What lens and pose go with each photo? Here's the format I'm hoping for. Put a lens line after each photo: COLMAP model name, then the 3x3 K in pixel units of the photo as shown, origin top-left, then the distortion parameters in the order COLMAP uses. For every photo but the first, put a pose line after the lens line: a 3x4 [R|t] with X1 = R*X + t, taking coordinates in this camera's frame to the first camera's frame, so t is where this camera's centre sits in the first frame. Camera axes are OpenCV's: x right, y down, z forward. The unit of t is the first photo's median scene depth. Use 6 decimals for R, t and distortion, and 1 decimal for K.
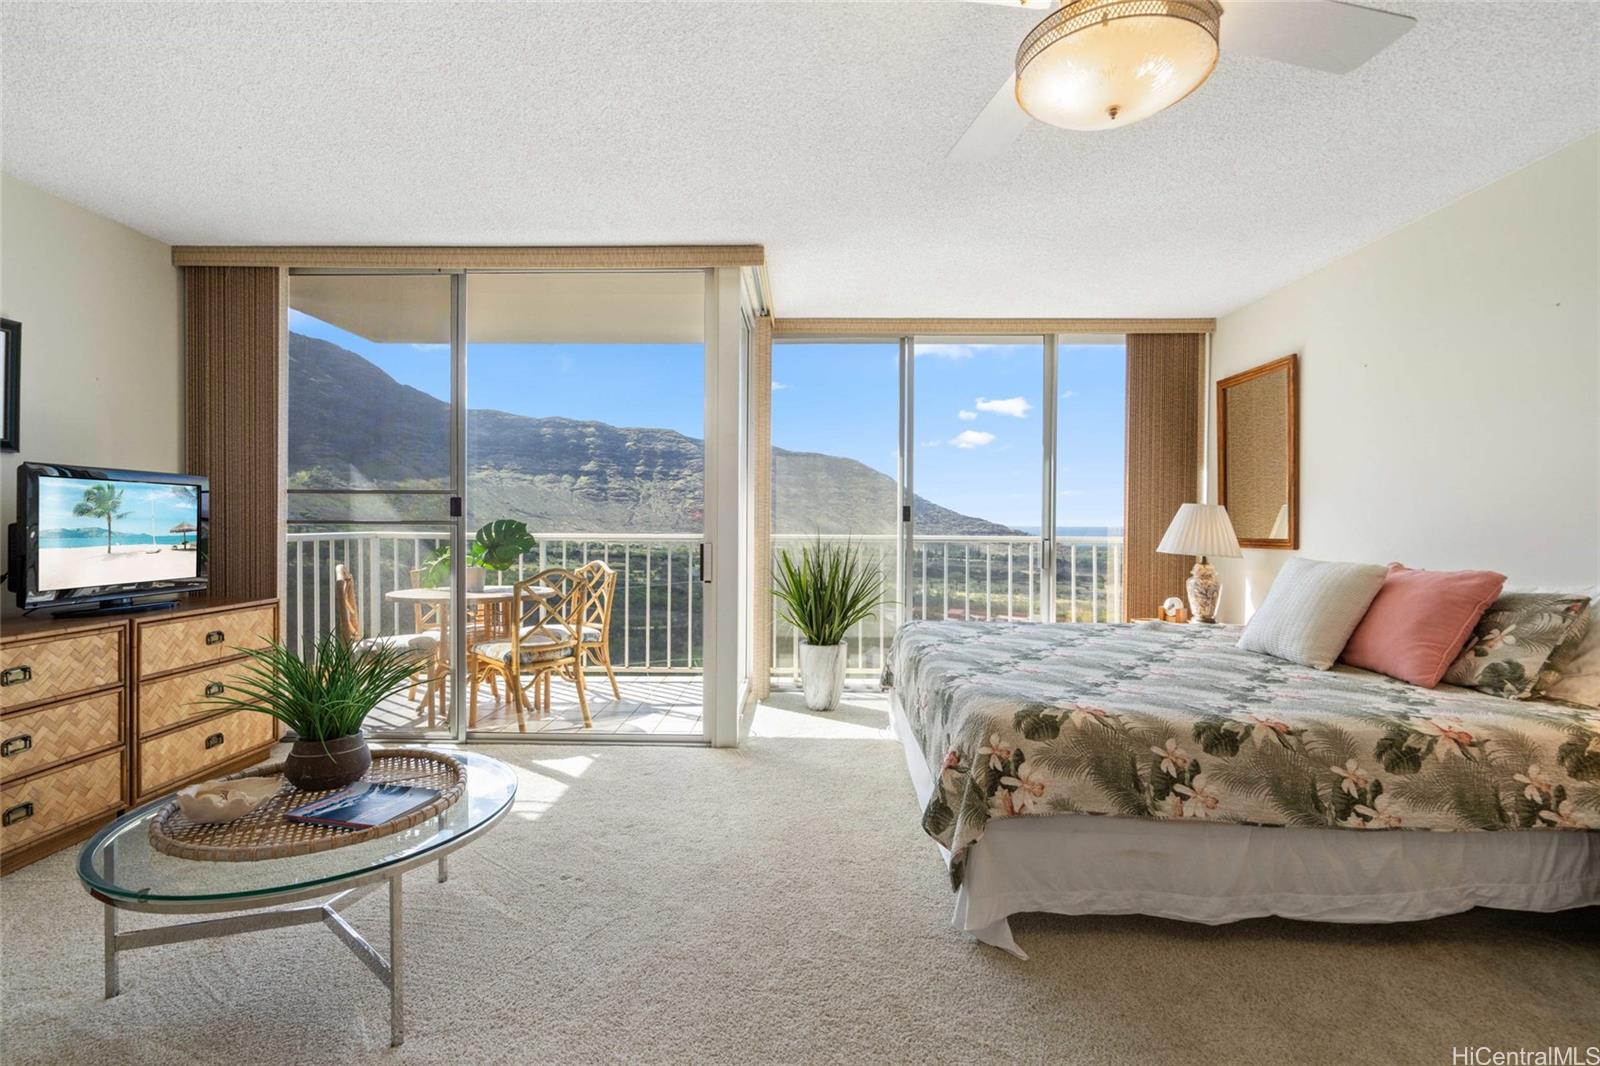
lens RADIAL K [[746.1, 0, 795.7], [0, 746.1, 529.3], [0, 0, 1]] dist [-0.004566, 0.001212]
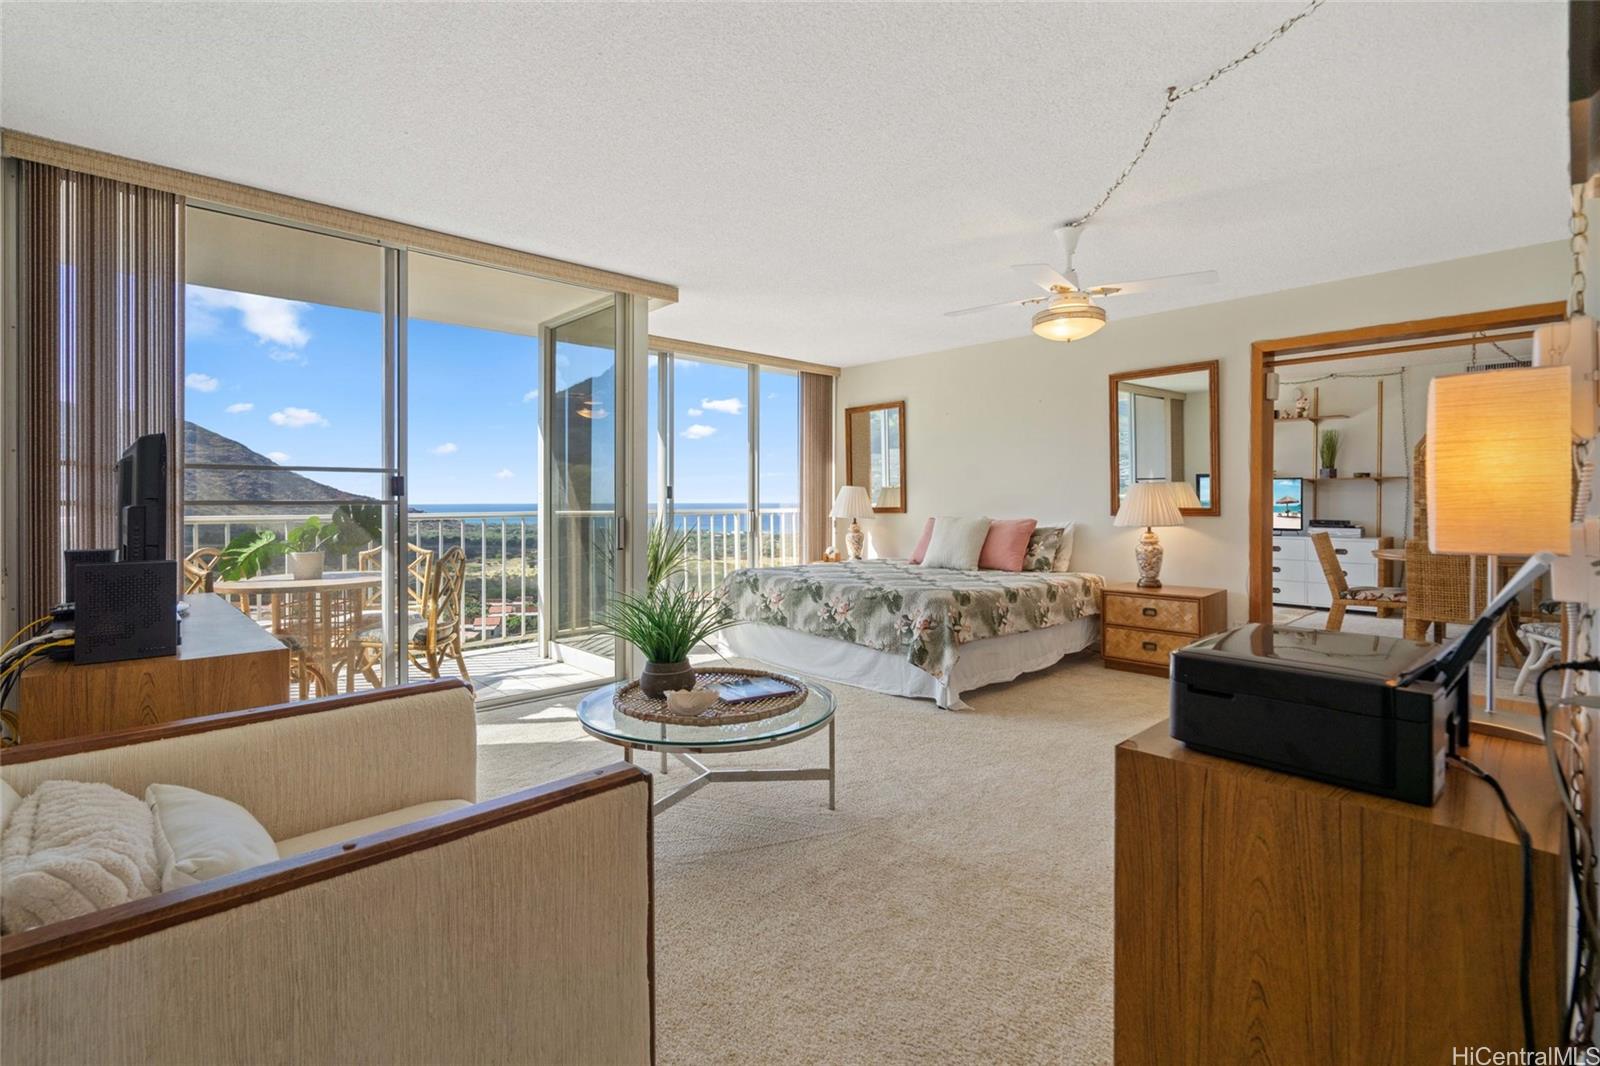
lens RADIAL K [[746.1, 0, 814.1], [0, 746.1, 493.0], [0, 0, 1]] dist [-0.004566, 0.001212]
pose [[0.699032, -0.001977, 0.715088, -1.077935], [0.012811, 0.999870, -0.009759, -0.007270], [-0.714976, 0.015983, 0.698967, -0.100351]]
